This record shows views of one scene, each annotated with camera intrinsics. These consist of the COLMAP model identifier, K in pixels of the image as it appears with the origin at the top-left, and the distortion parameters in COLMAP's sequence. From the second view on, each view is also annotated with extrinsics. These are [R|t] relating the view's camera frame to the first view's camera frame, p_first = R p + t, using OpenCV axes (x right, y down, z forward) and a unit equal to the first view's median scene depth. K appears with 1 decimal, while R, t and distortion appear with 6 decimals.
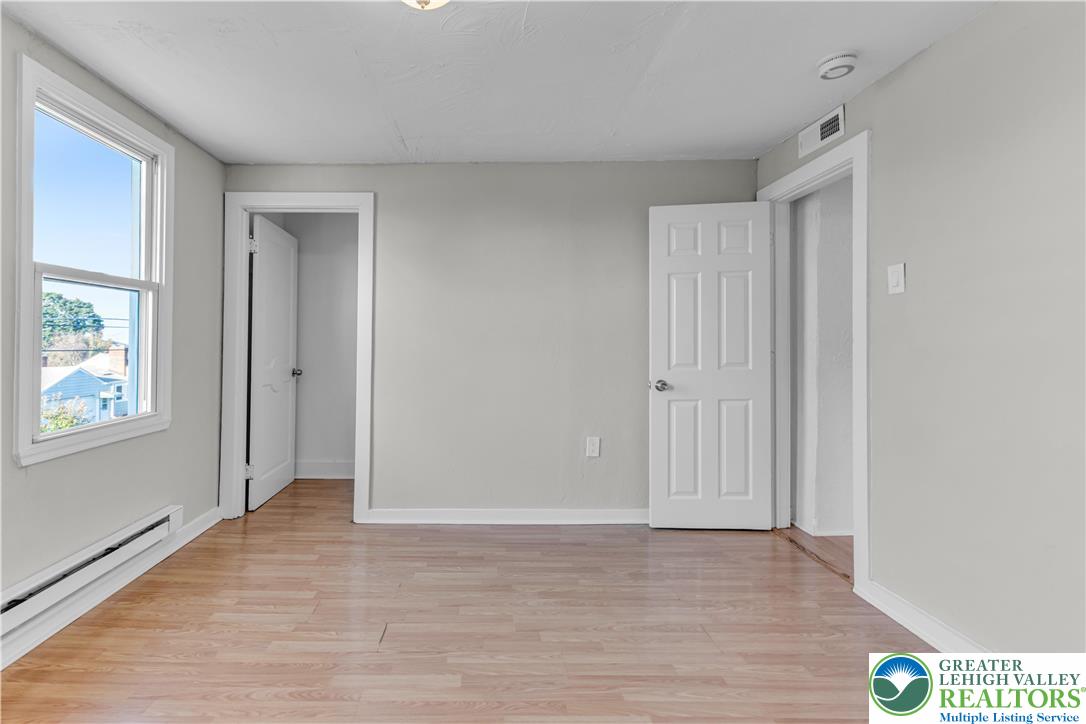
lens RADIAL K [[494.1, 0, 484.2], [0, 494.1, 341.8], [0, 0, 1]] dist [0.002387, 0.000220]
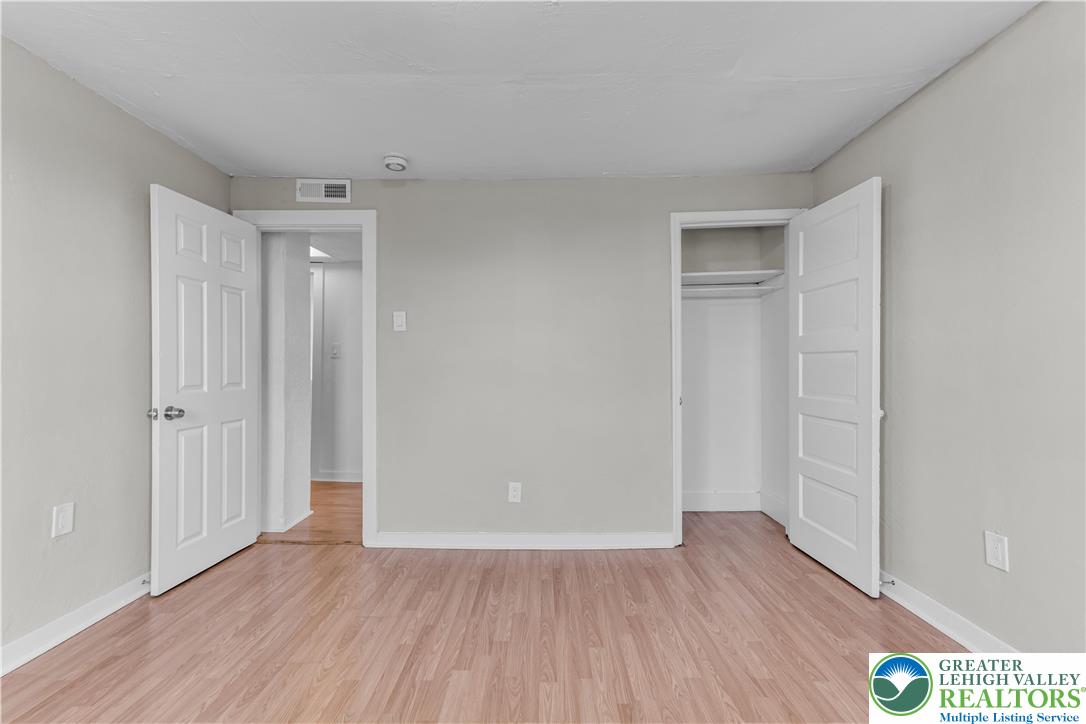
lens RADIAL K [[468.3, 0, 539.4], [0, 468.3, 372.2], [0, 0, 1]] dist [0.000487, 0.000054]
pose [[0.005782, -0.003196, 0.999978, -0.440235], [-0.011835, 0.999925, 0.003264, 0.013333], [-0.999913, -0.011853, 0.005744, 0.433692]]
